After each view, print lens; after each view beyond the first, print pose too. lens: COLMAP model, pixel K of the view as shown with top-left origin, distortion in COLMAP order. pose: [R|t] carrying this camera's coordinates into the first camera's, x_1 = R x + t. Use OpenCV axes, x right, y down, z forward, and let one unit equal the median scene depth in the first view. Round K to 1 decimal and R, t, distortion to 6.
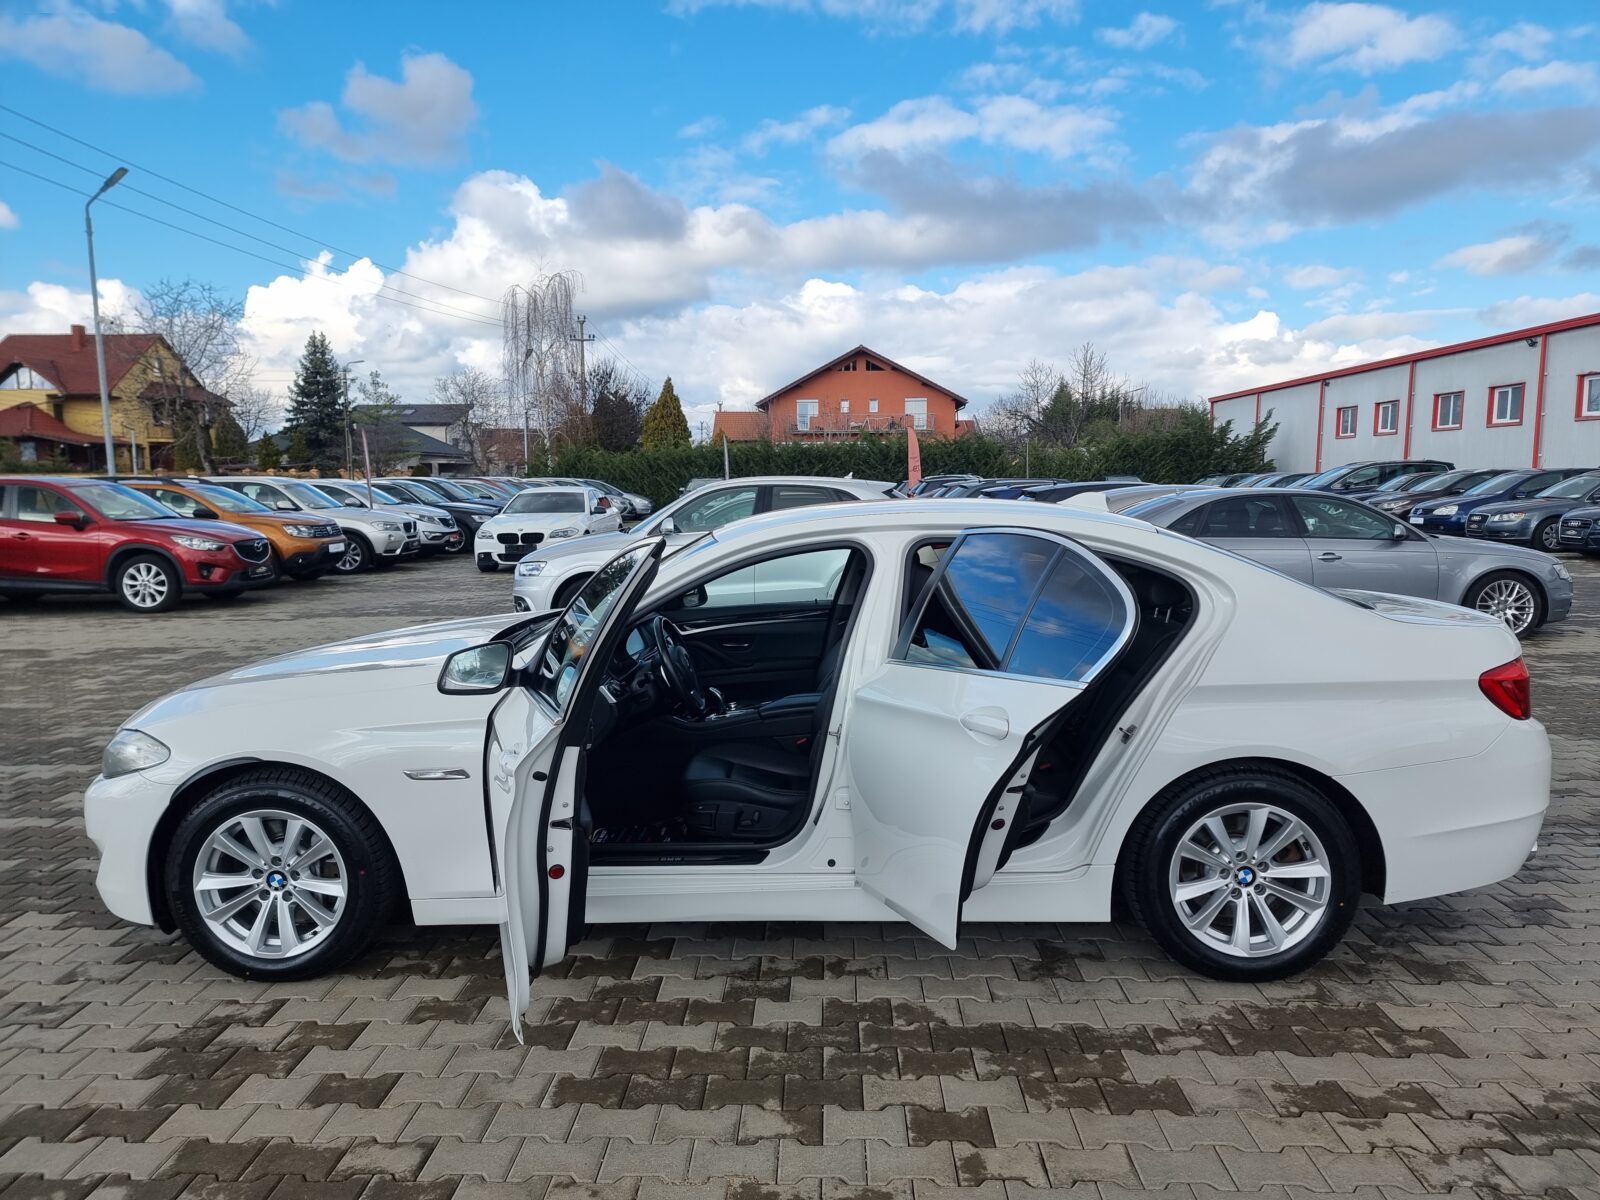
lens RADIAL K [[1118.4, 0, 795.9], [0, 1118.4, 590.7], [0, 0, 1]] dist [0.081870, -0.068920]
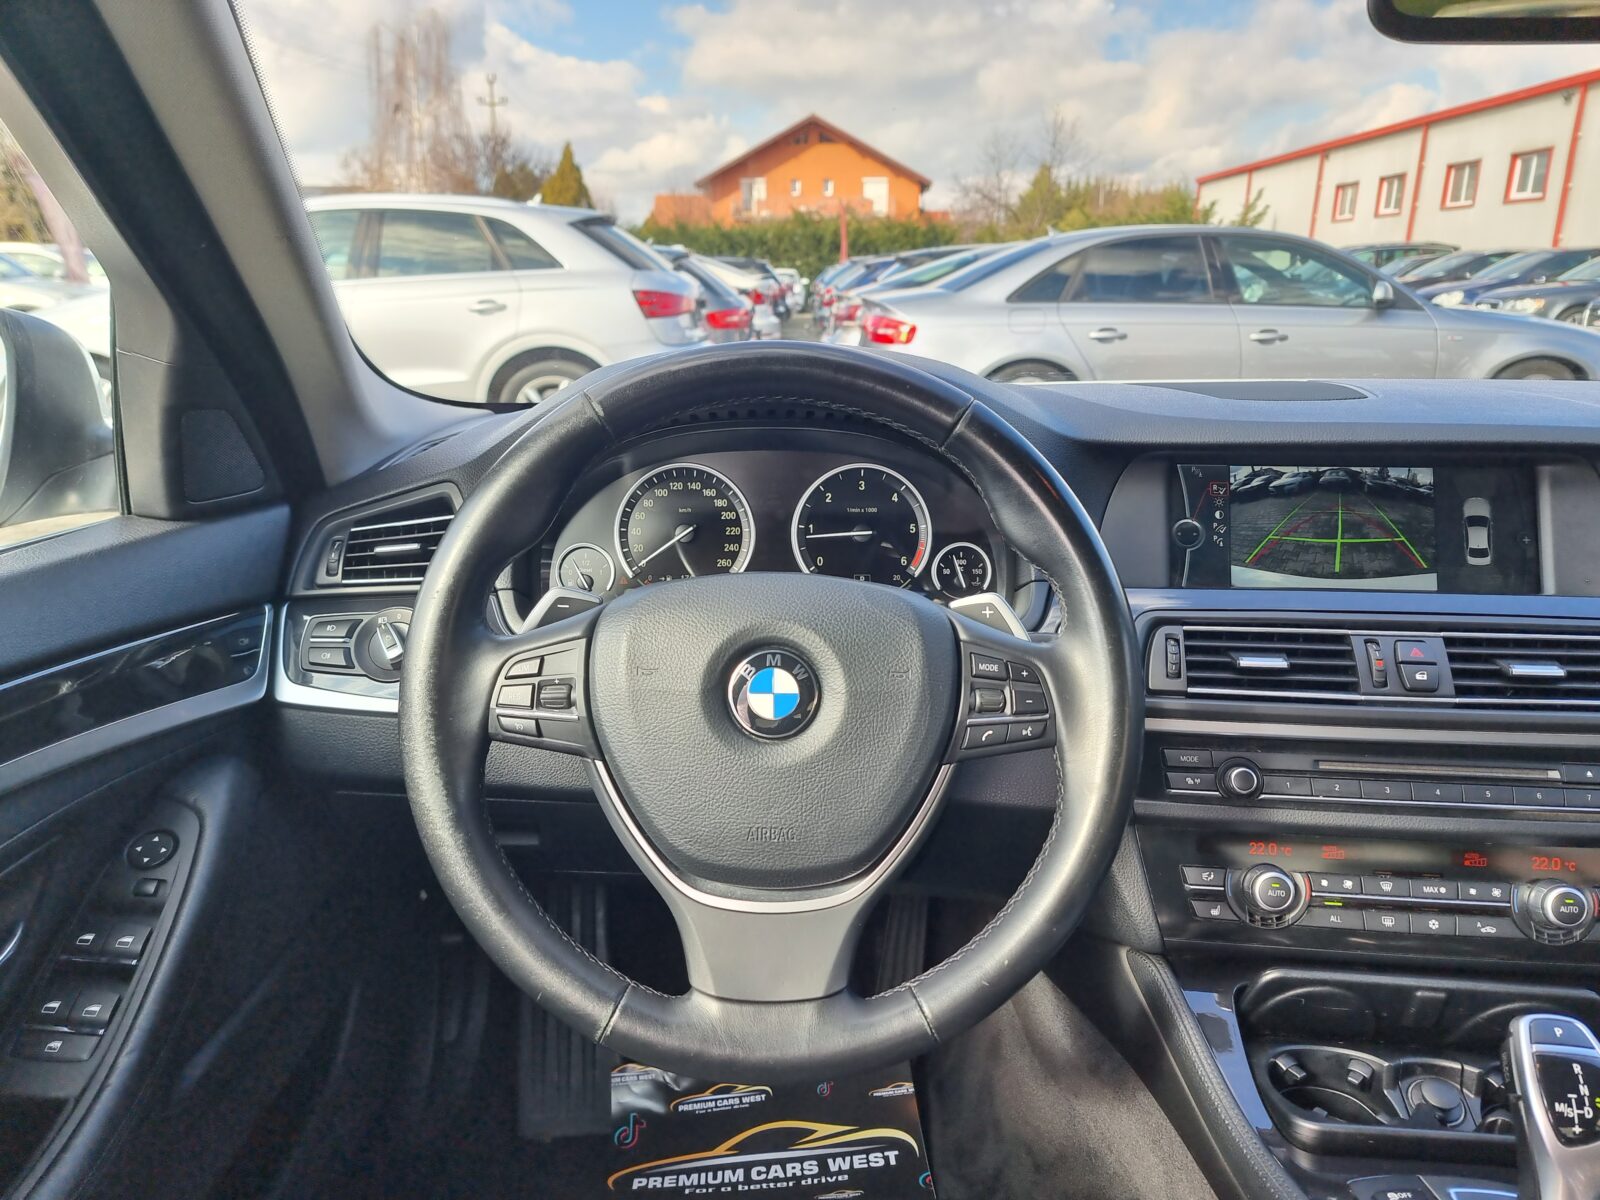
lens RADIAL K [[1136.7, 0, 800.0], [0, 1136.7, 600.0], [0, 0, 1]] dist [0.063732, -0.058509]
pose [[0.999759, 0.000976, 0.021951, 0.532848], [-0.004725, 0.985187, 0.171418, 0.018613], [-0.021459, -0.171480, 0.984954, 0.957247]]
